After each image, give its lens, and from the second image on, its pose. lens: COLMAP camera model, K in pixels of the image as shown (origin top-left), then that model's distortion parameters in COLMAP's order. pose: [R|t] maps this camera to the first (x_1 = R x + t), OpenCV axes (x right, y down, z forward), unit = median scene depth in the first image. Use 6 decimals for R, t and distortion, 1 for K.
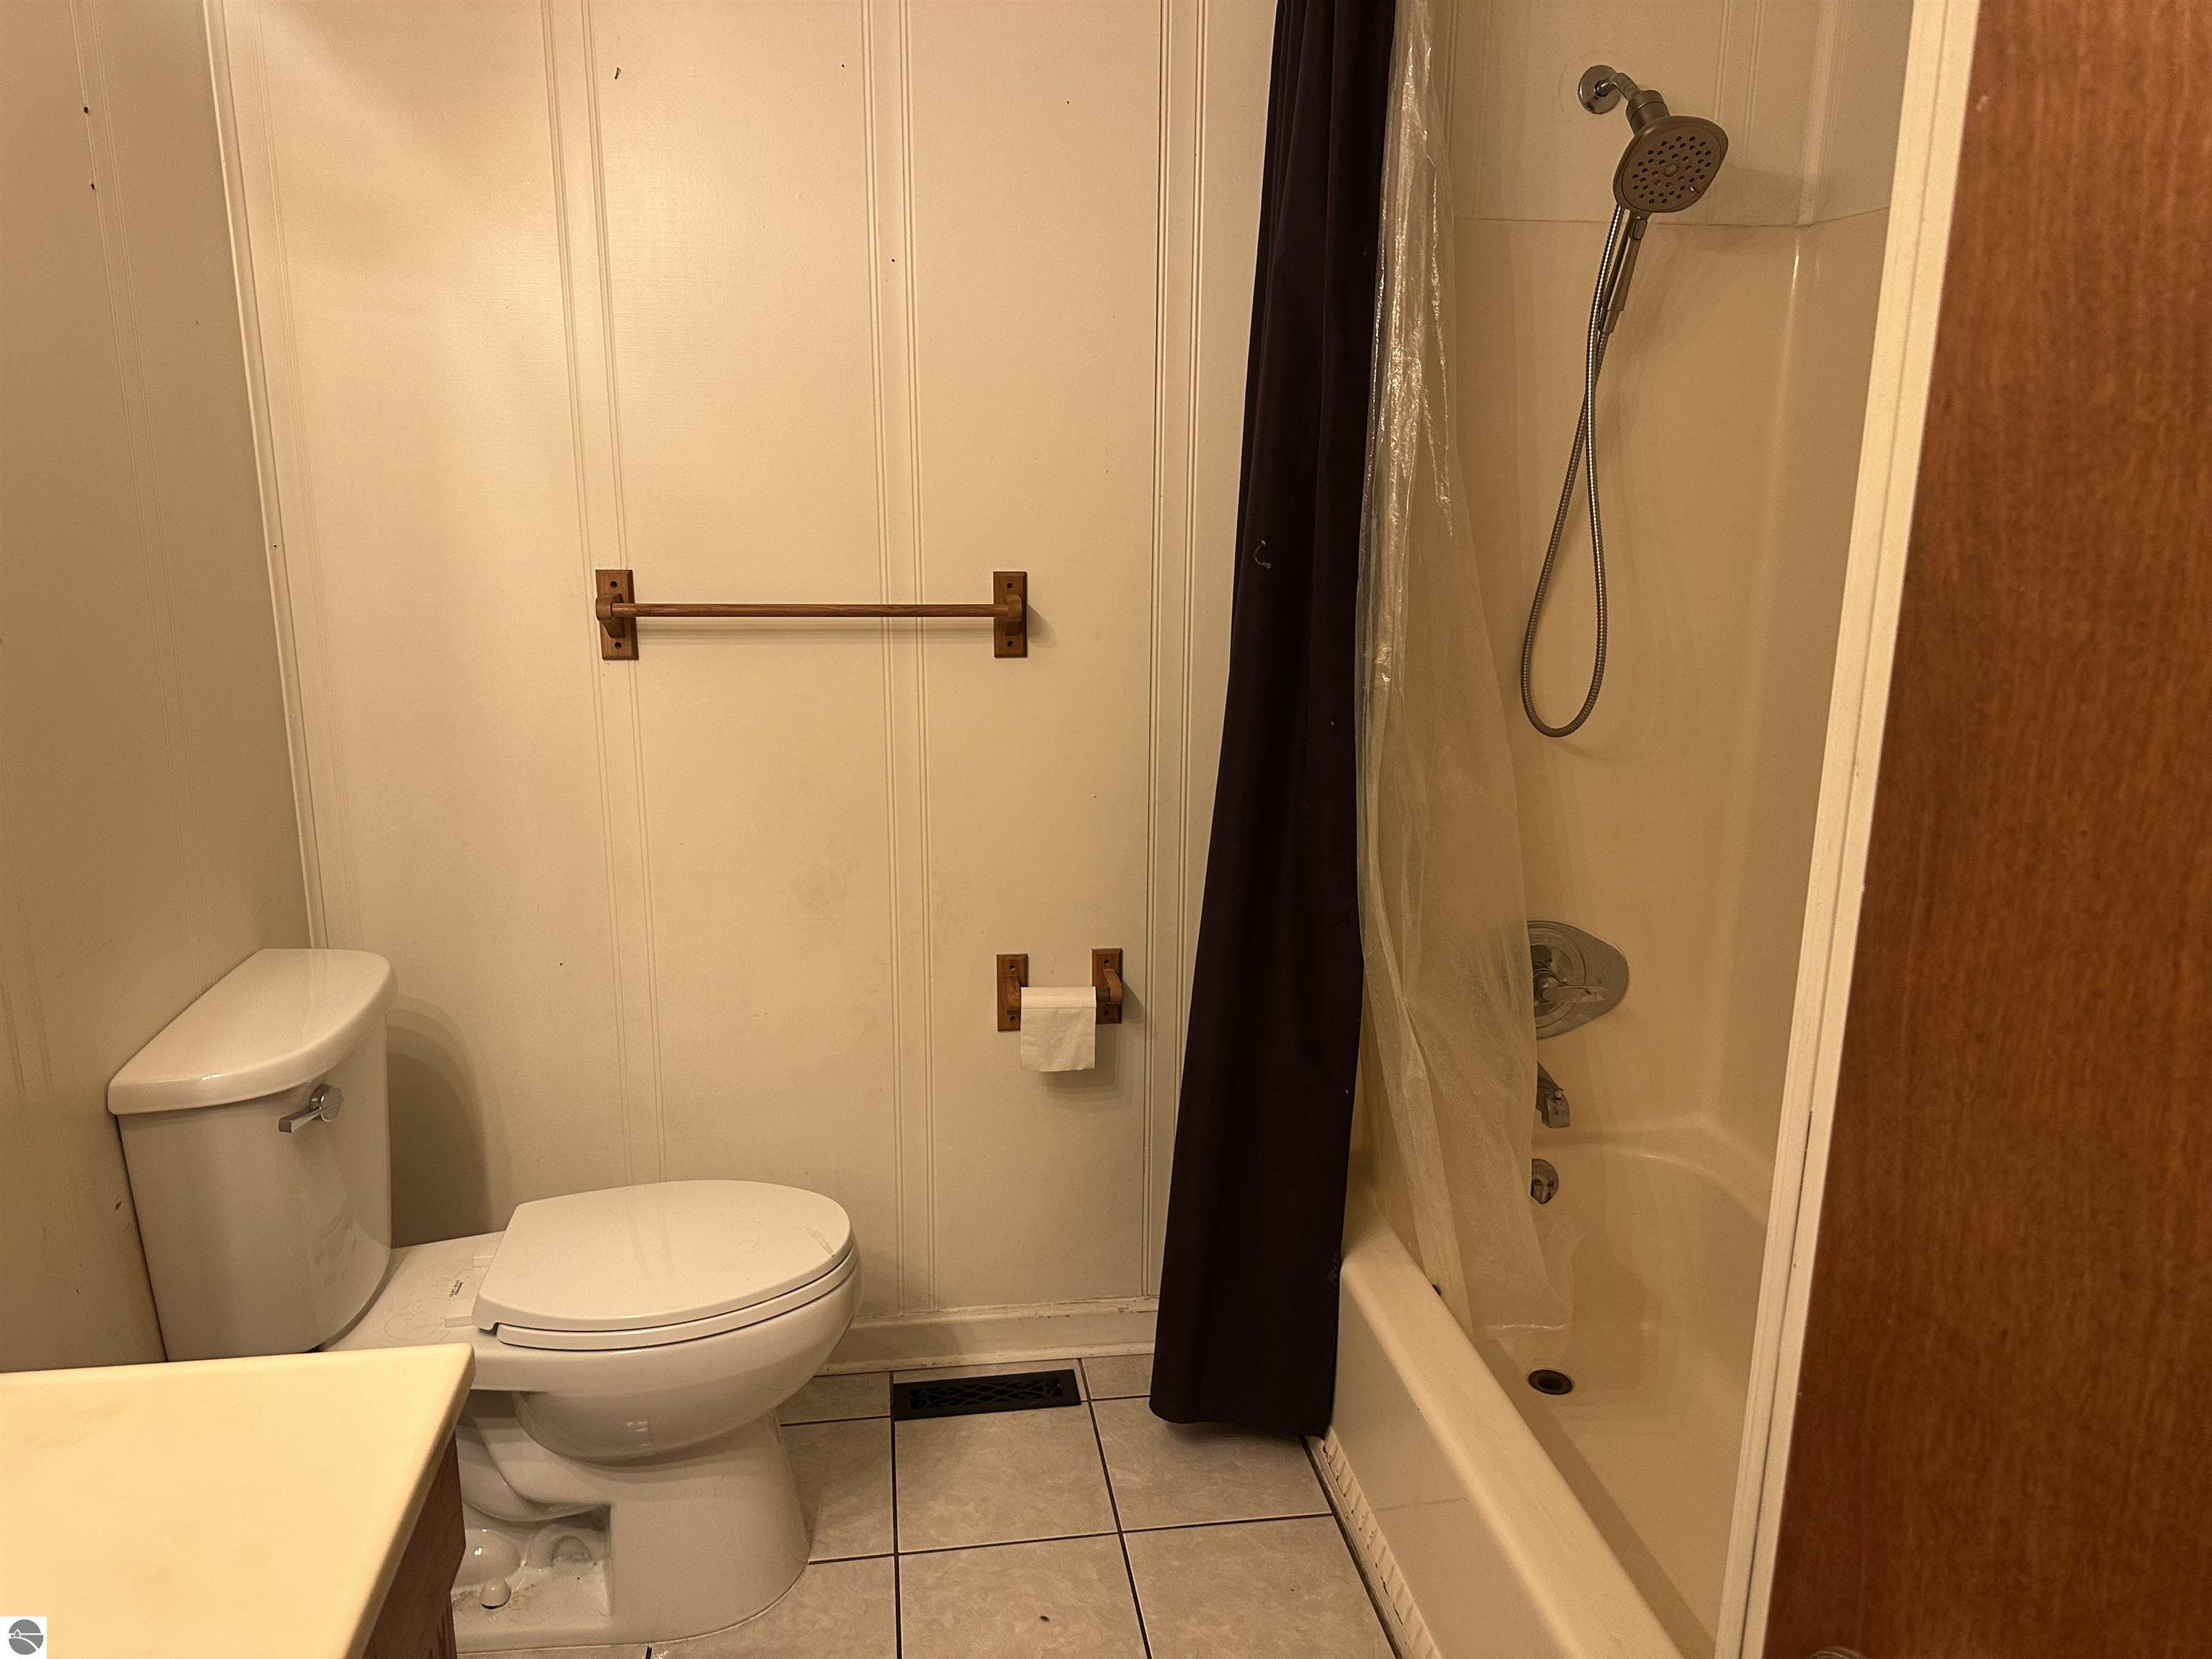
lens RADIAL K [[1620.3, 0, 1119.7], [0, 1620.3, 828.0], [0, 0, 1]] dist [0.143889, -0.229229]
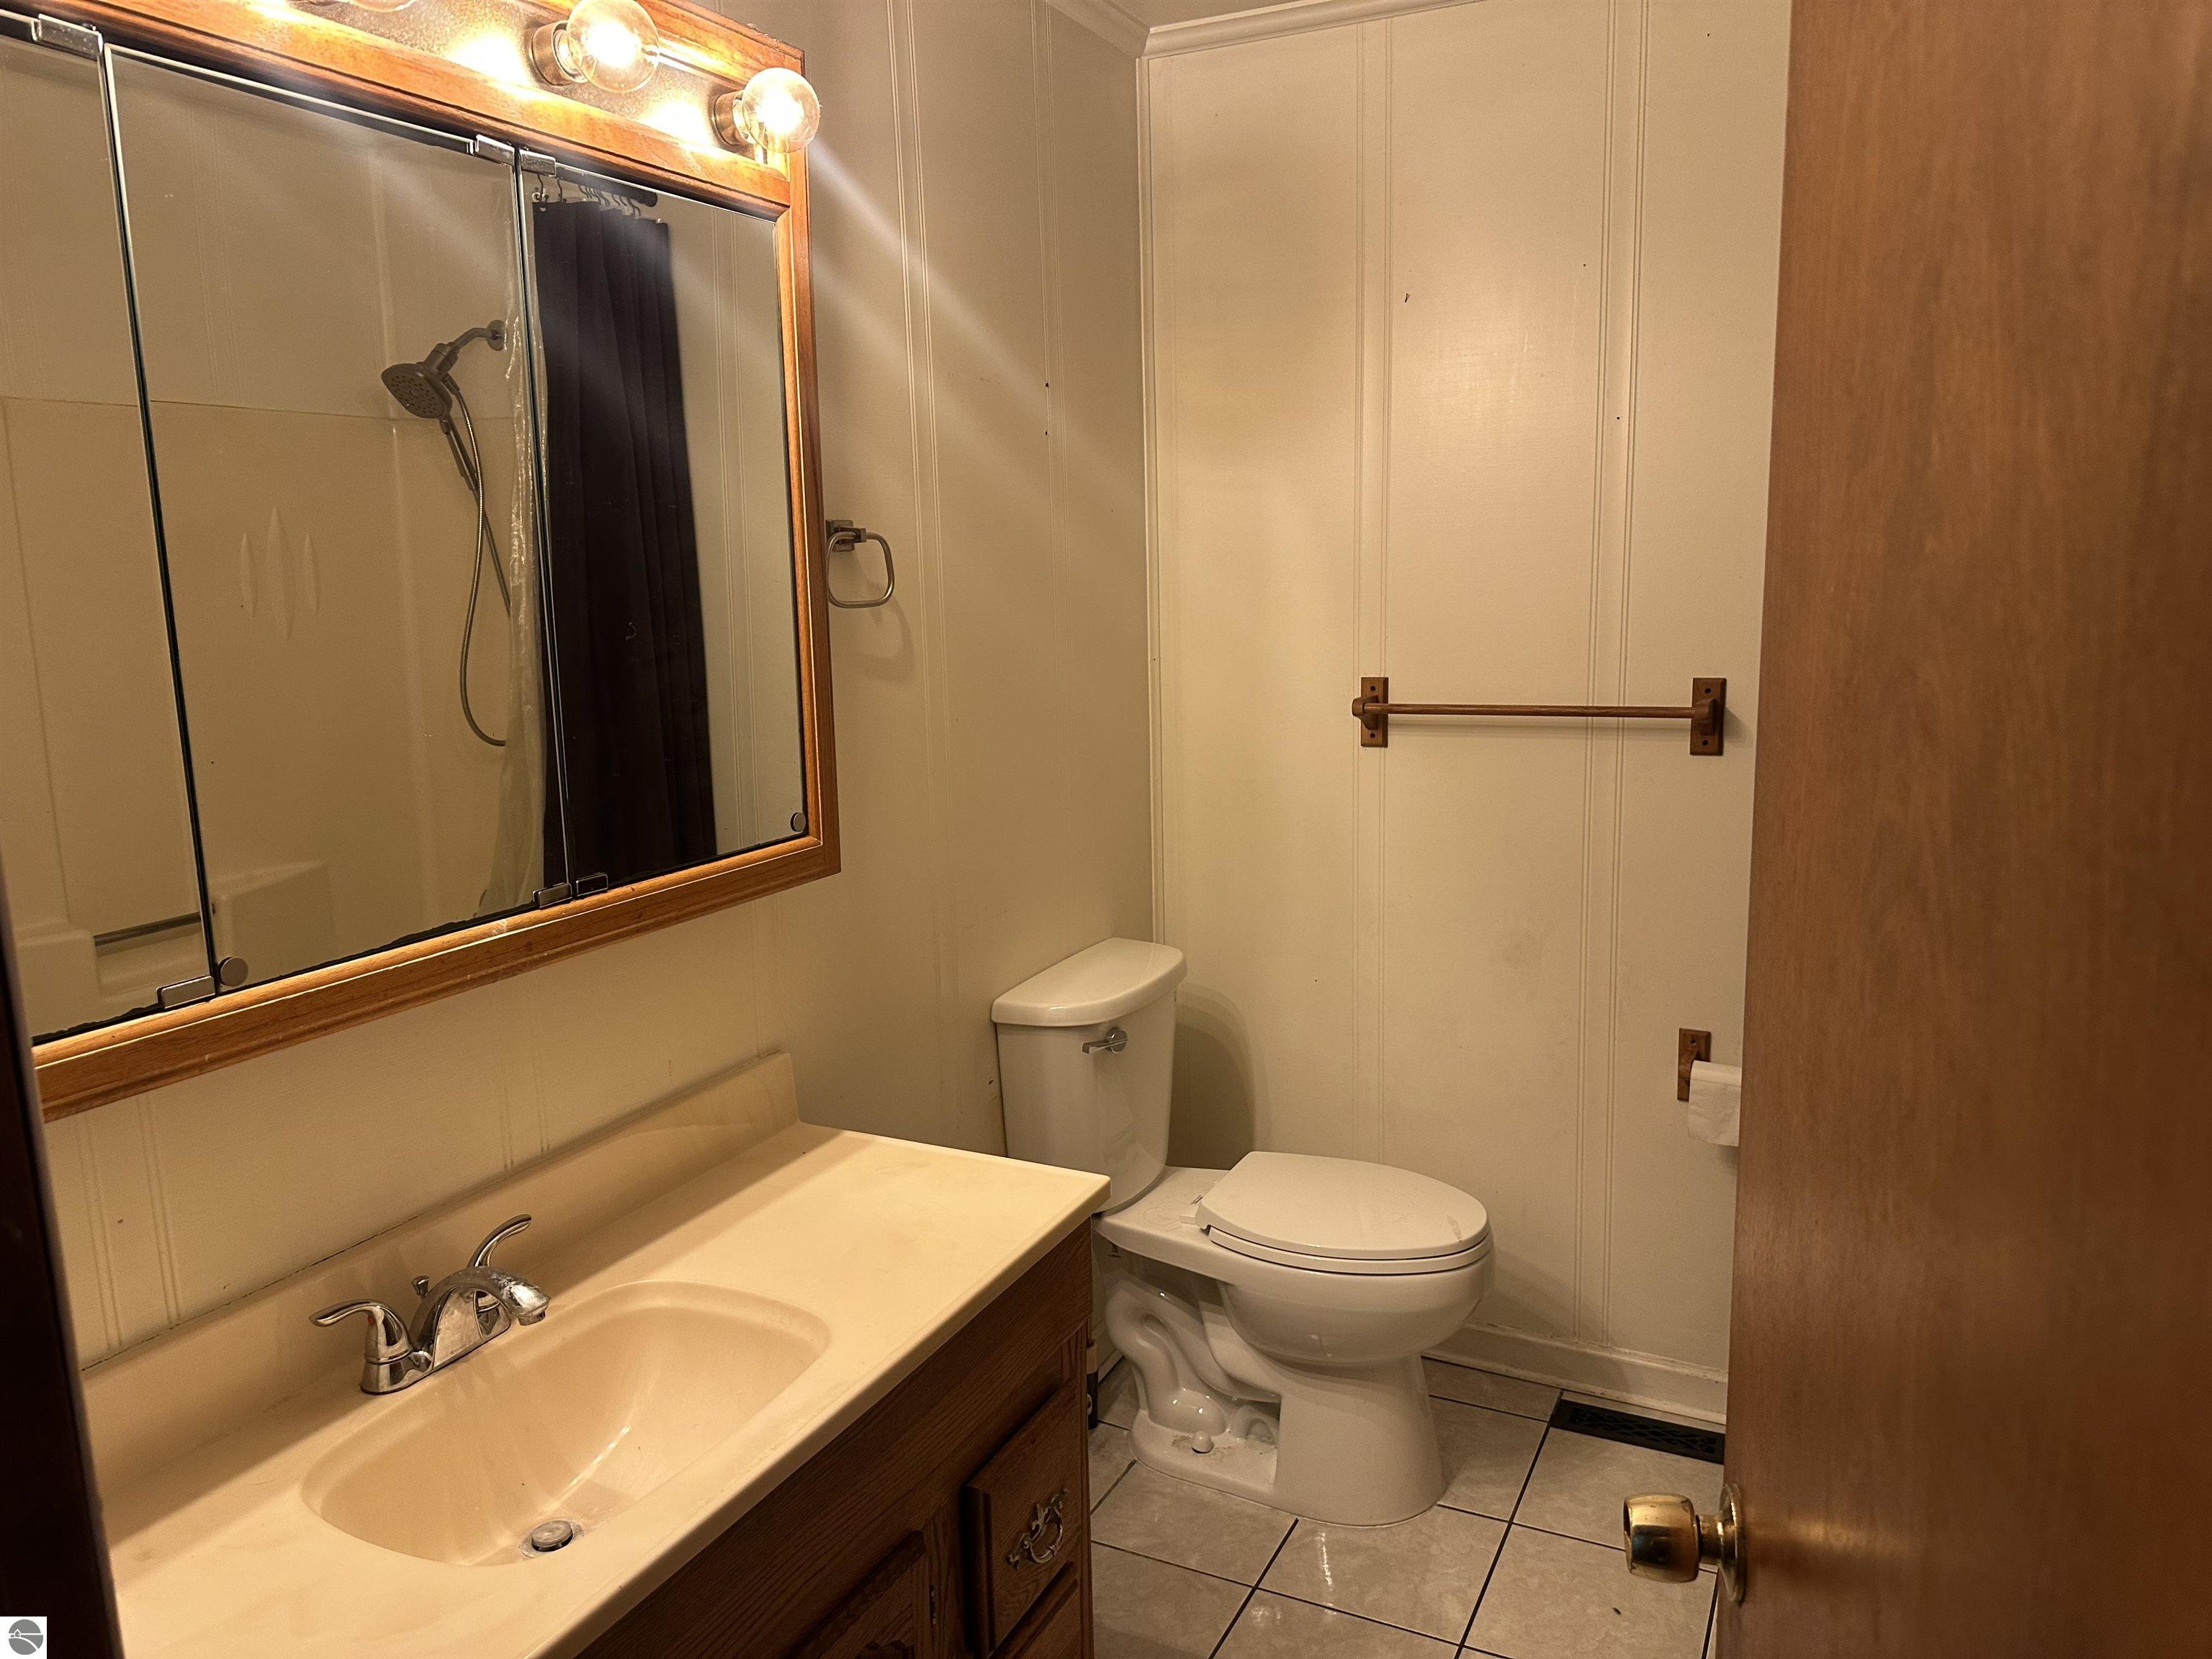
lens RADIAL K [[1620.3, 0, 1119.7], [0, 1620.3, 828.0], [0, 0, 1]] dist [0.143889, -0.229229]
pose [[0.808982, 0.059590, -0.584805, 0.282513], [-0.106753, 0.993199, -0.046471, 0.040569], [0.578058, 0.100024, 0.809842, -0.135379]]
